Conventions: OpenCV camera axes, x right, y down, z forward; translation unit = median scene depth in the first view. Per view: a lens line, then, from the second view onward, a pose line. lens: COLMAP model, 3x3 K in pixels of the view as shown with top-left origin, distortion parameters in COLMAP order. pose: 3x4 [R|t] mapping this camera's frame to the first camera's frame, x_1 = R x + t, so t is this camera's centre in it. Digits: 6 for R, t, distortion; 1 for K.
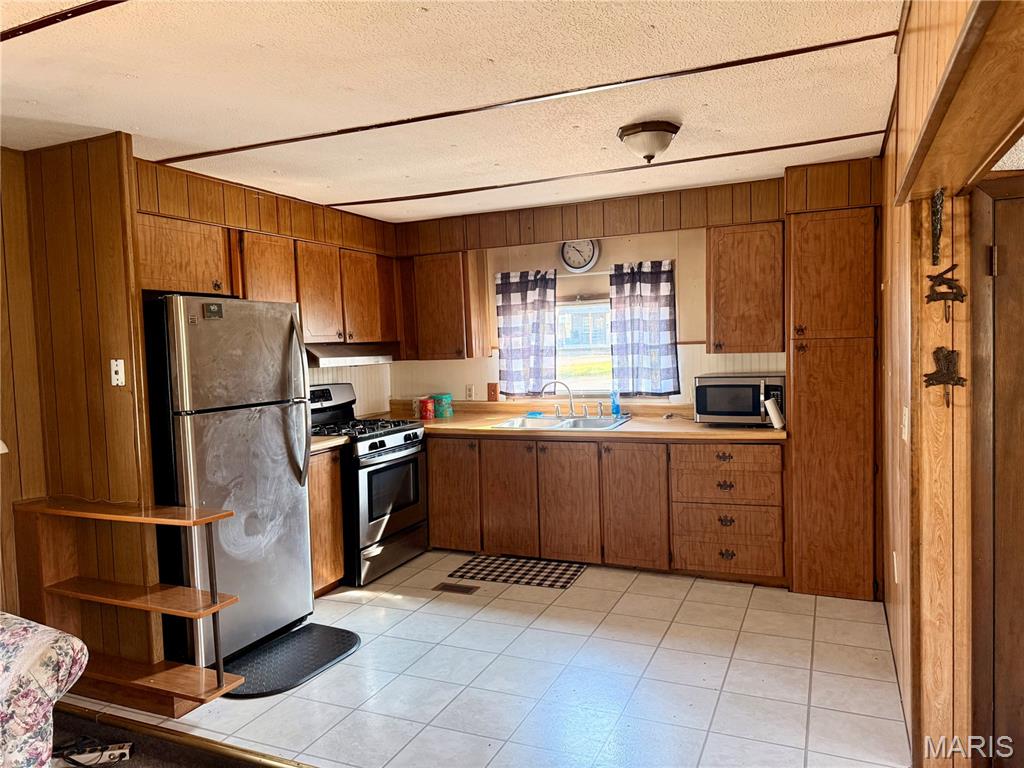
lens RADIAL K [[719.6, 0, 513.8], [0, 719.6, 390.9], [0, 0, 1]] dist [0.068275, -0.125375]
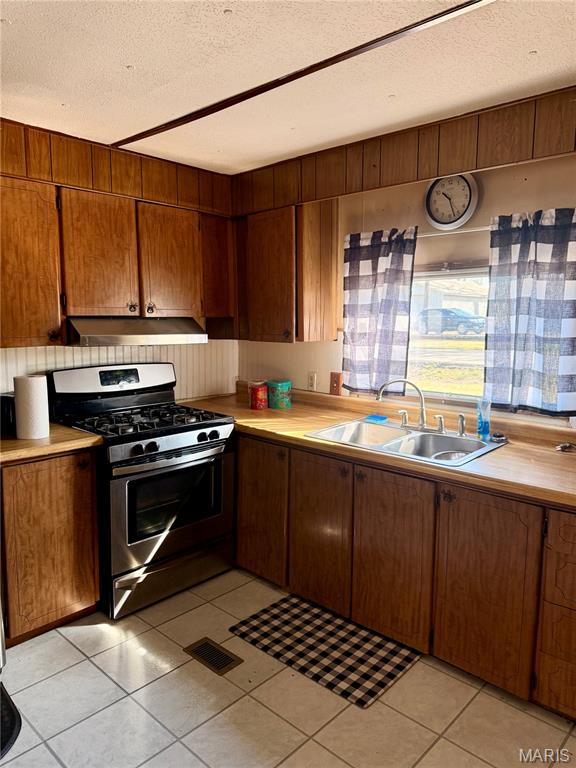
lens RADIAL K [[539.7, 0, 288.0], [0, 539.7, 384.0], [0, 0, 1]] dist [0.068275, -0.125375]
pose [[0.940563, 0.080276, -0.329995, 0.133100], [-0.059618, 0.995602, 0.072269, -0.042743], [0.334345, -0.048300, 0.941212, 0.440029]]
